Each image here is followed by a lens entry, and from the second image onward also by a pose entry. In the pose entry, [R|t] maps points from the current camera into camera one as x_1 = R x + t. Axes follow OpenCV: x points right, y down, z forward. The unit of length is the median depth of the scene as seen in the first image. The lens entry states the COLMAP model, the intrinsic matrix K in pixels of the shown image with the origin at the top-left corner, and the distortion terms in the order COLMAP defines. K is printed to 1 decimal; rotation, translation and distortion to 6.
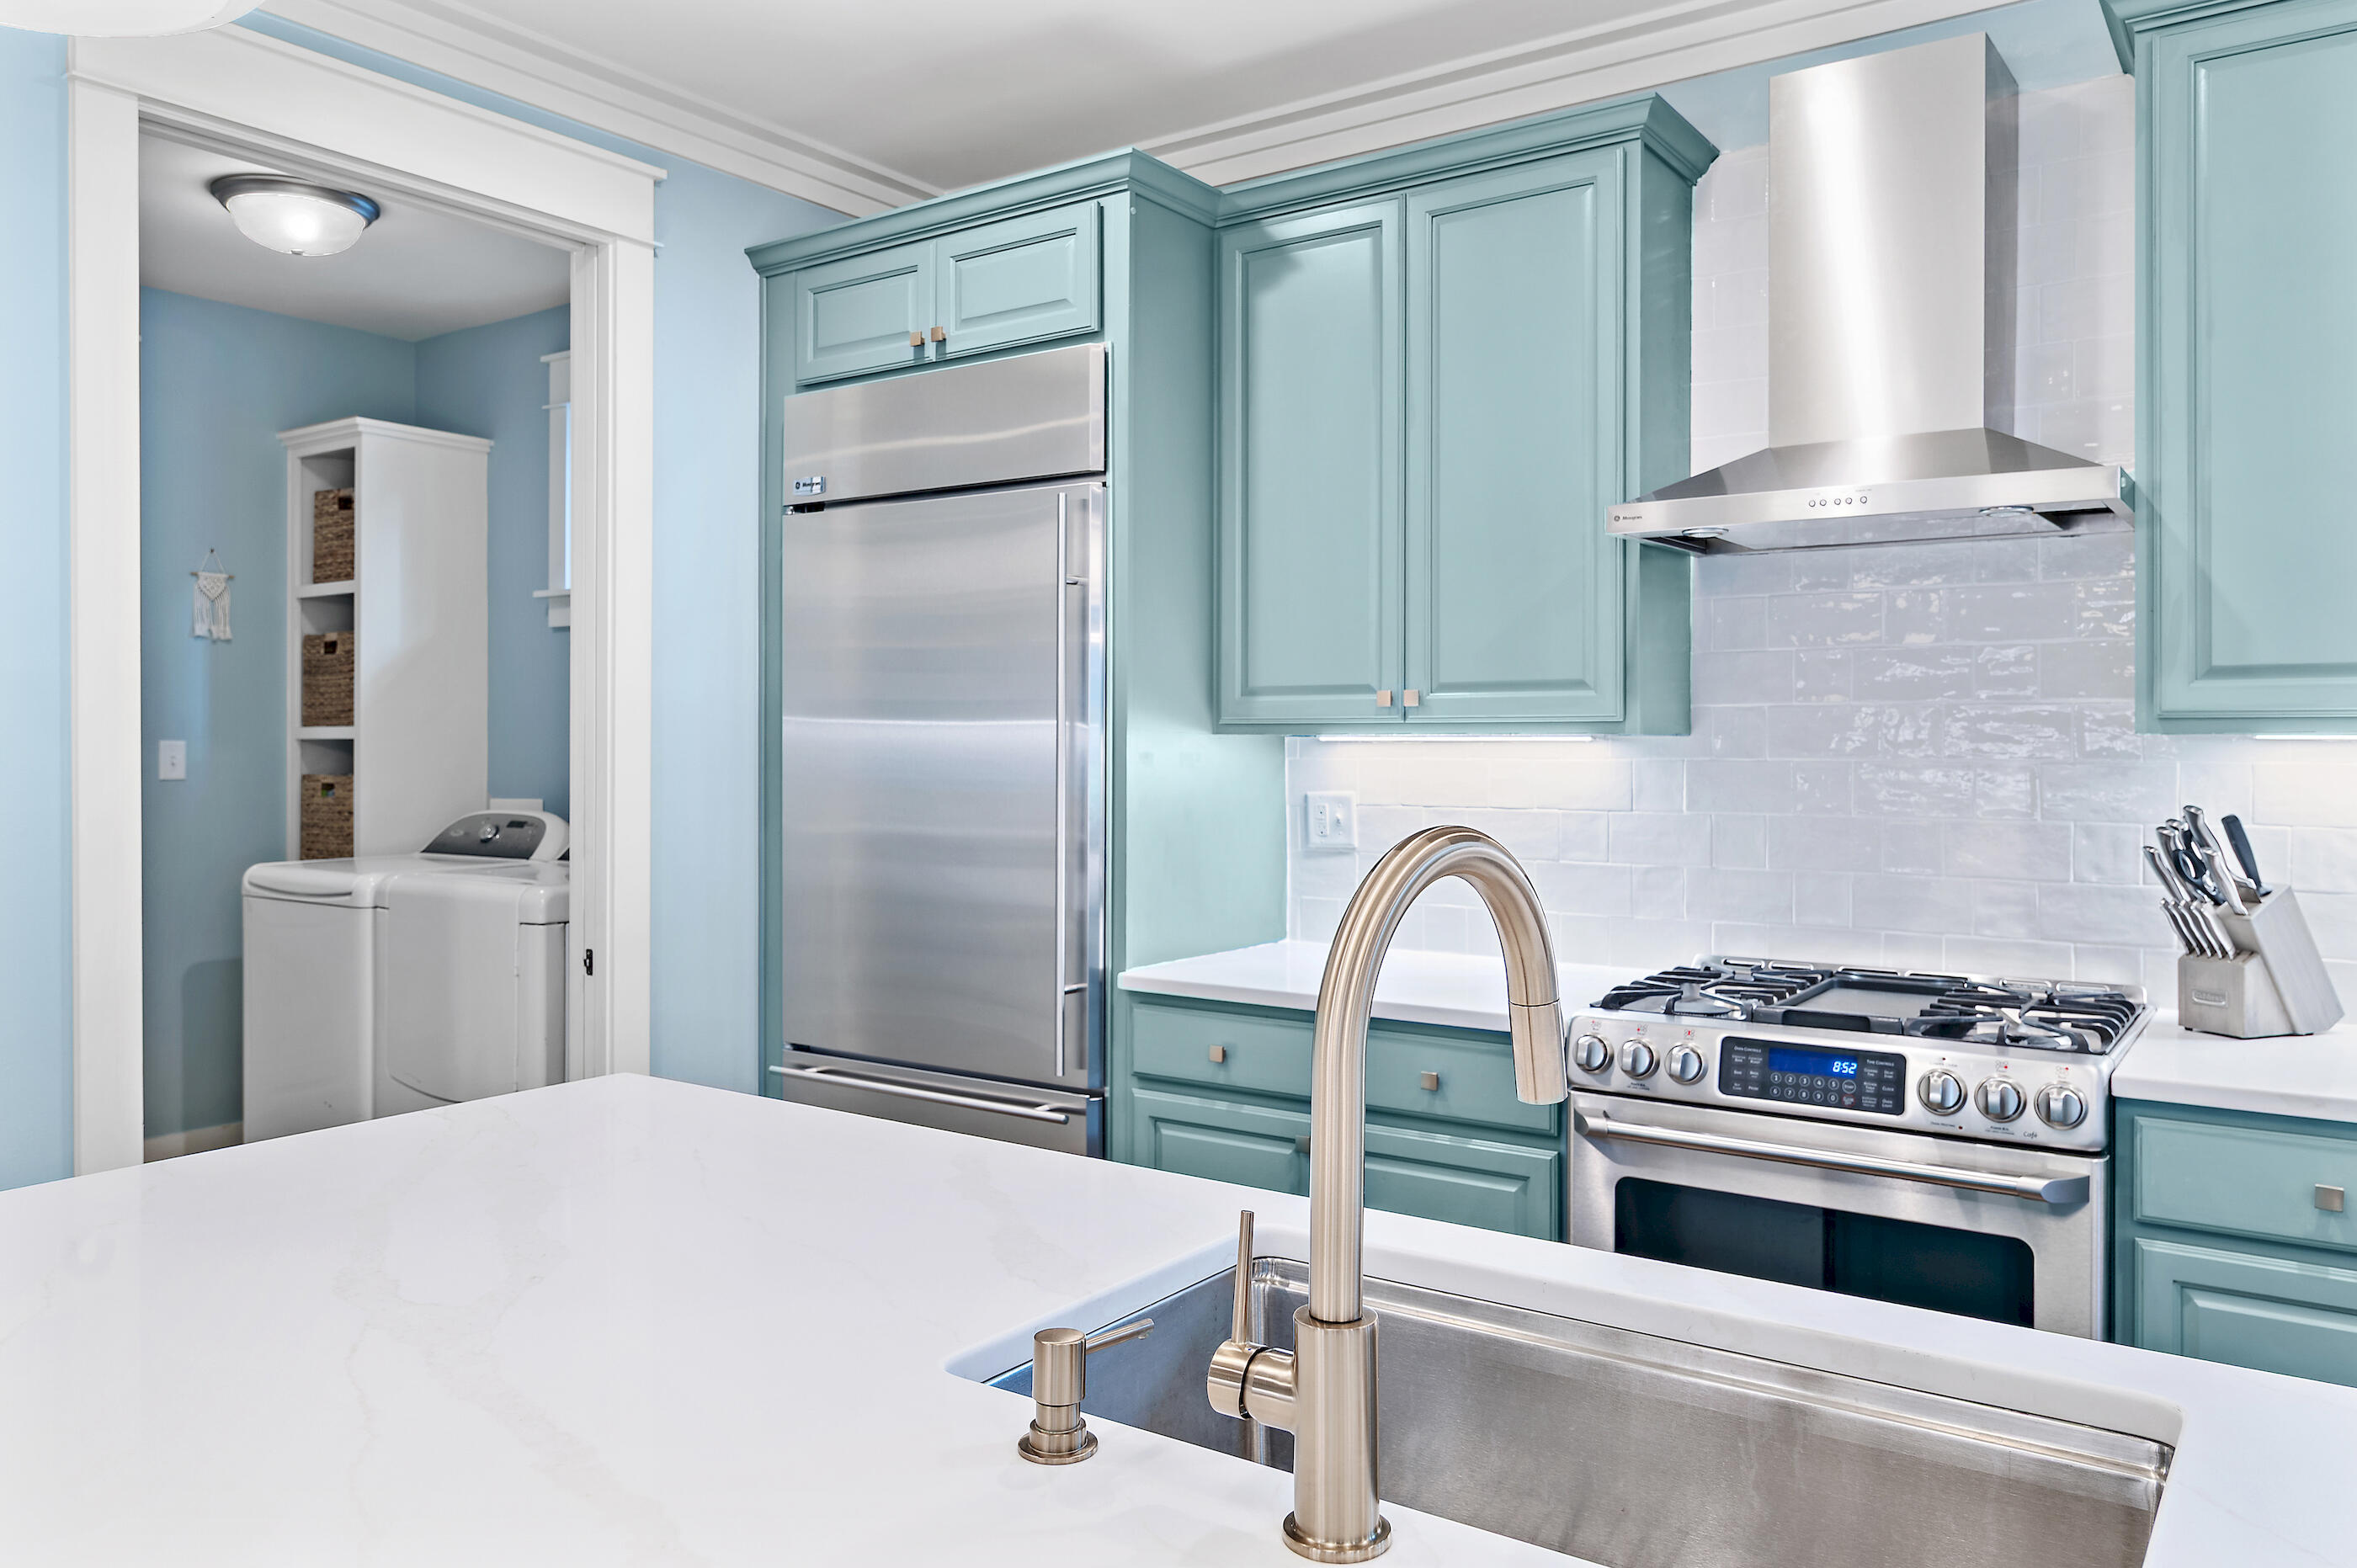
lens RADIAL K [[1661.9, 0, 1168.1], [0, 1661.9, 752.4], [0, 0, 1]] dist [0.004027, -0.001942]
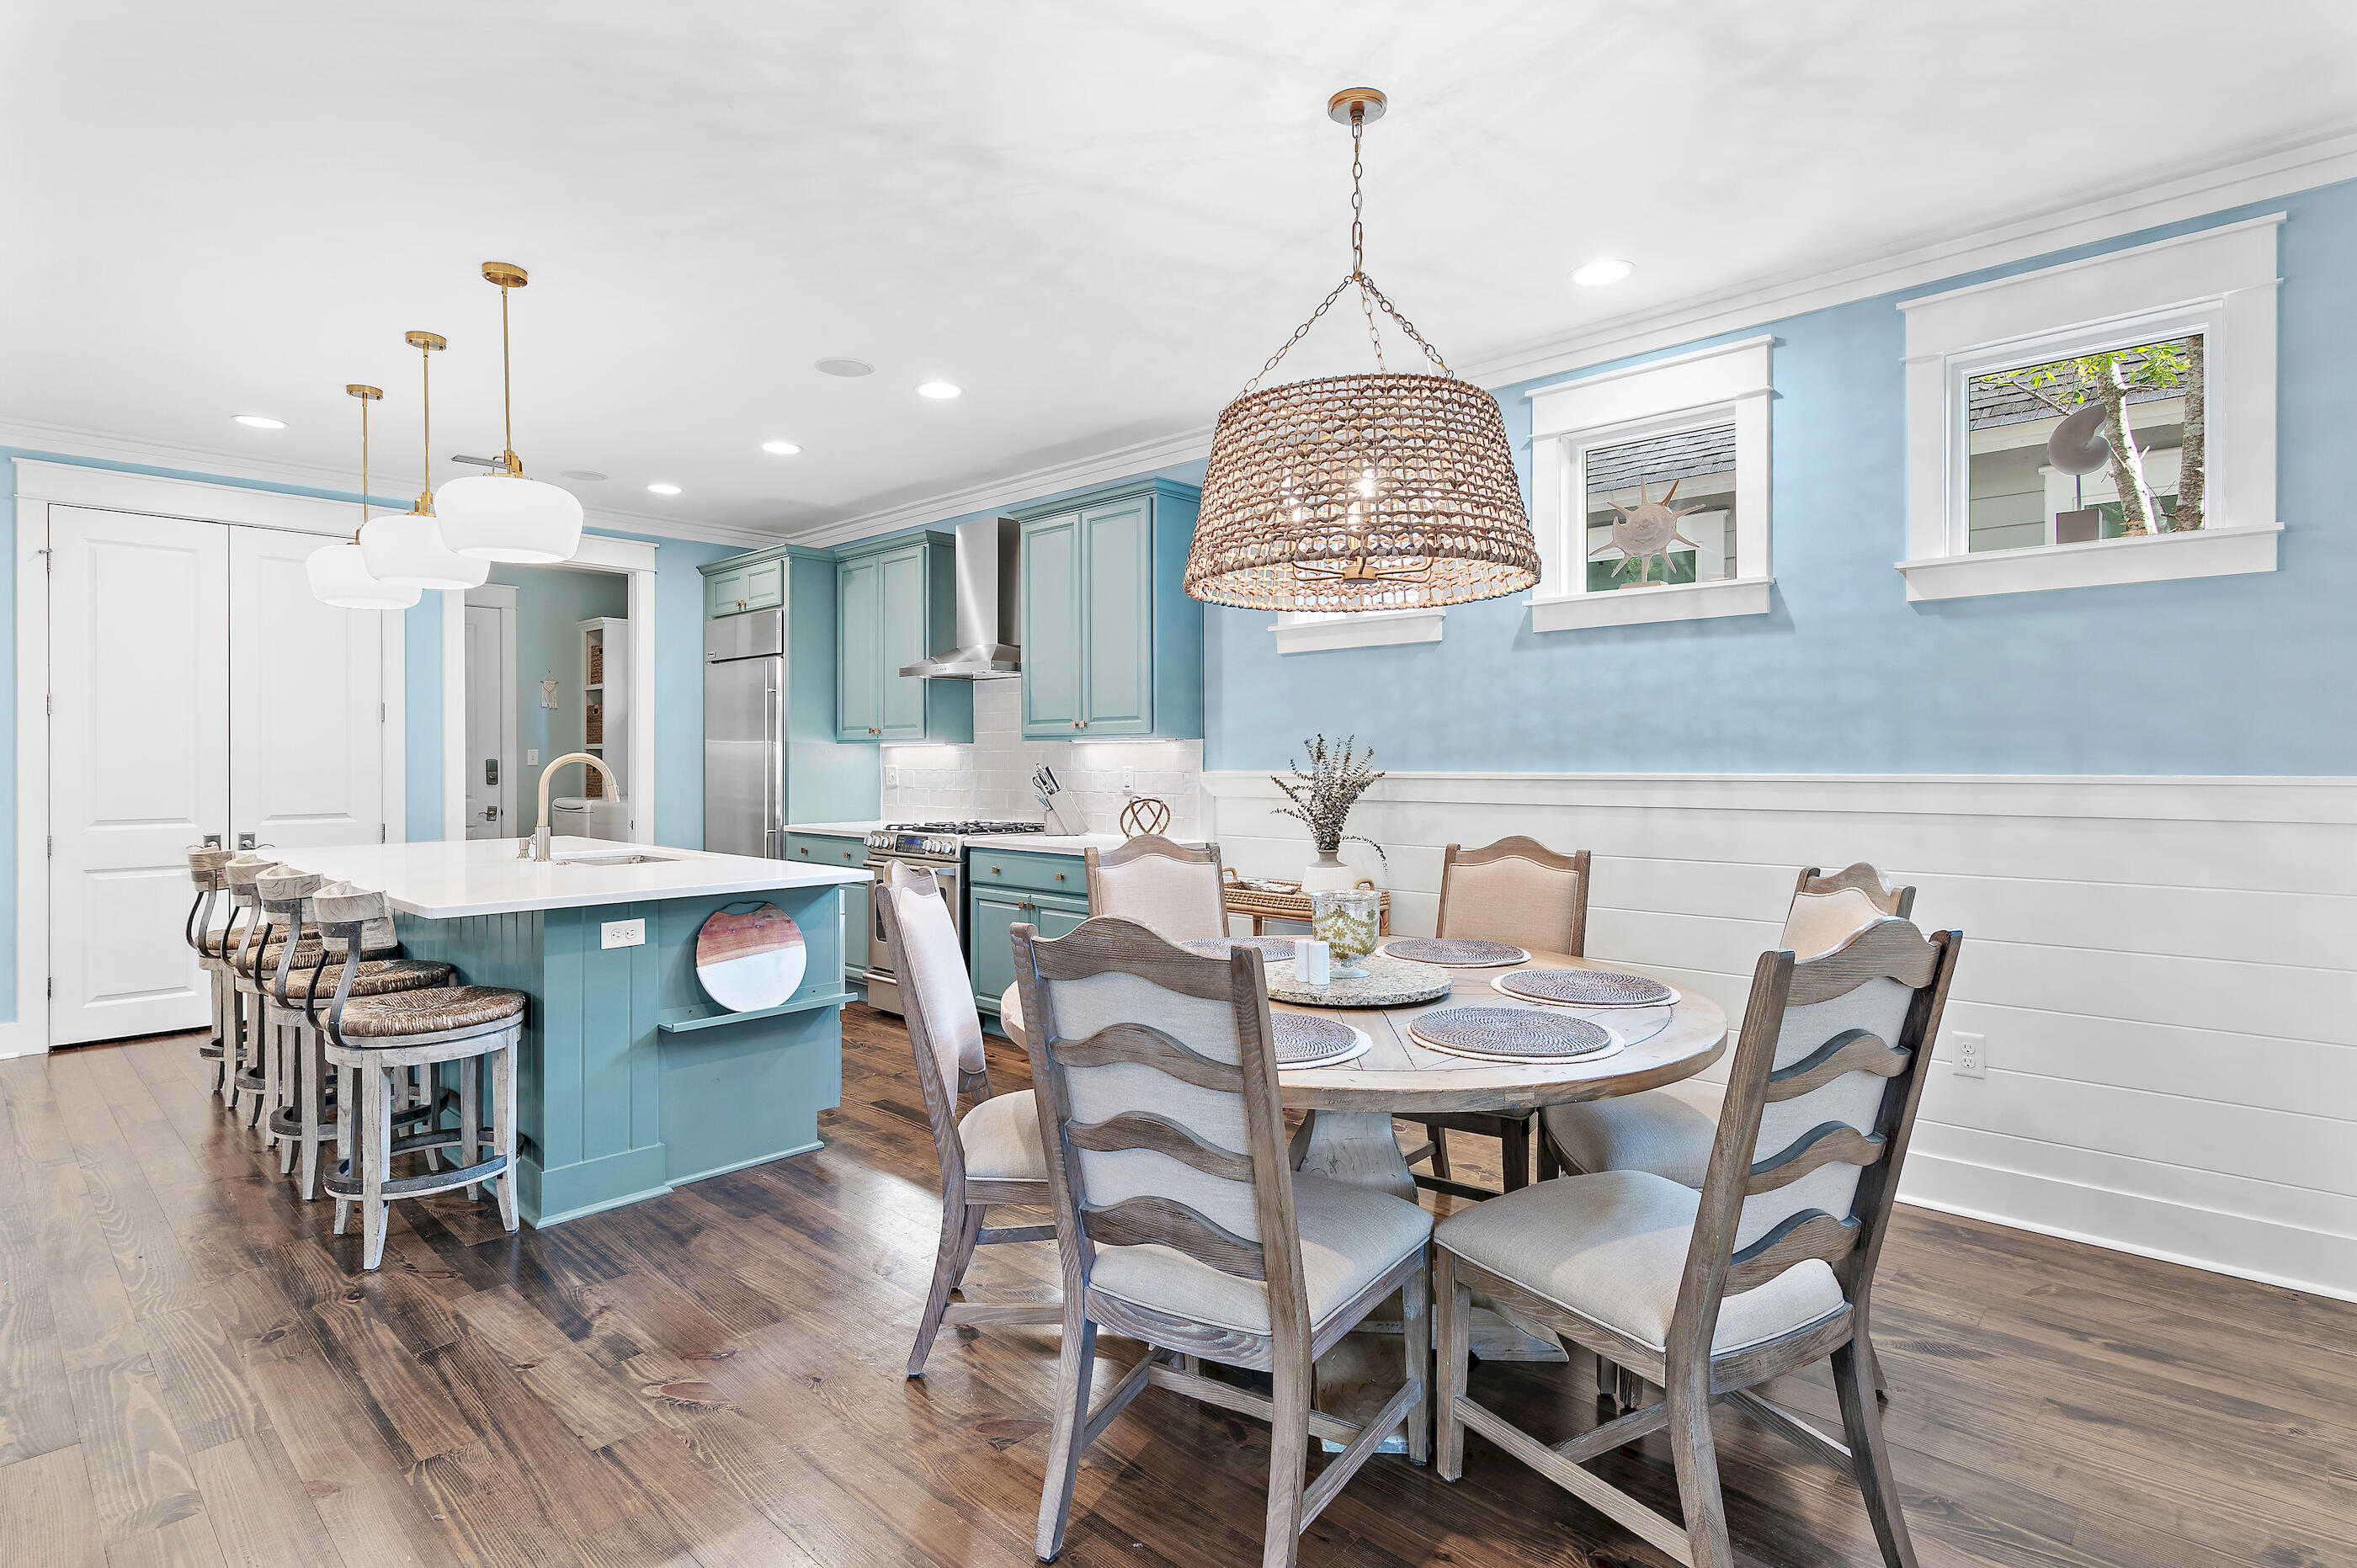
lens RADIAL K [[1171.8, 0, 1187.2], [0, 1171.8, 771.3], [0, 0, 1]] dist [-0.002964, -0.001271]
pose [[0.991217, -0.001156, -0.132243, 0.925458], [0.001851, 0.999985, 0.005135, 0.027624], [0.132235, -0.005335, 0.991204, -0.923575]]
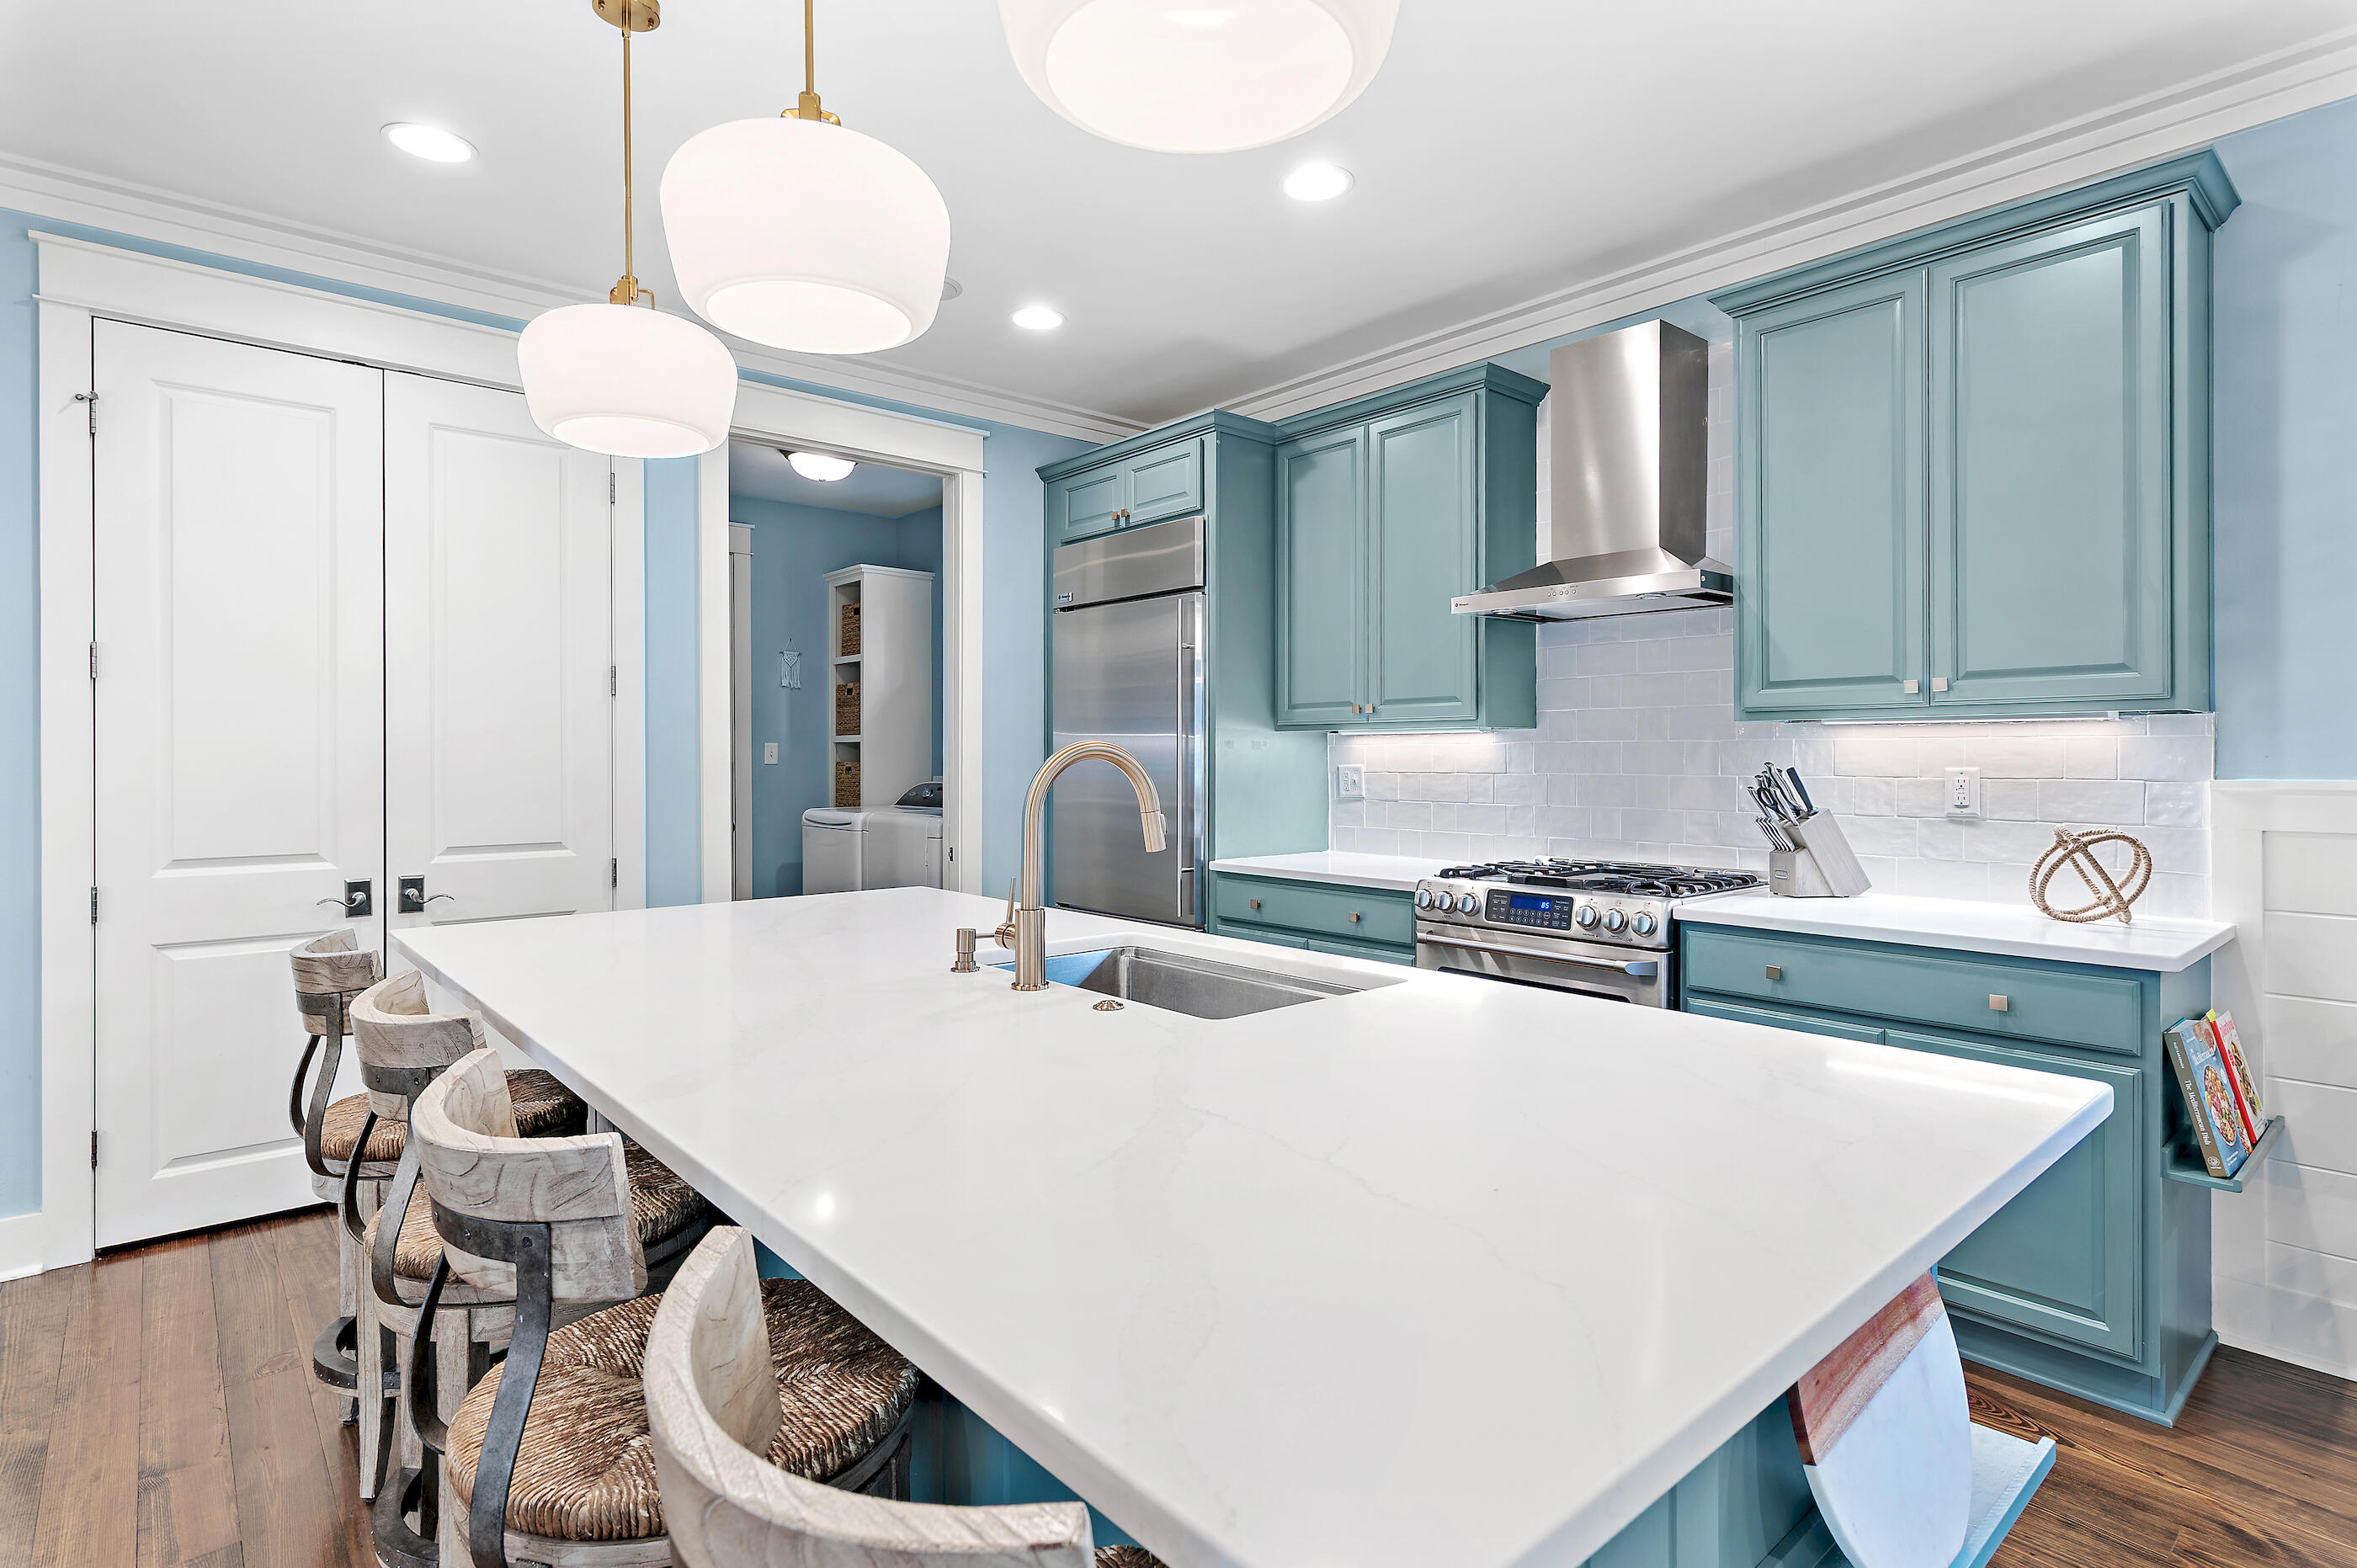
lens RADIAL K [[1171.8, 0, 1177.9], [0, 1171.8, 772.0], [0, 0, 1]] dist [-0.002964, -0.001271]
pose [[0.971688, 0.000410, -0.236266, 0.236574], [0.001566, 0.999965, 0.008173, 0.023838], [0.236261, -0.008311, 0.971654, -0.253705]]
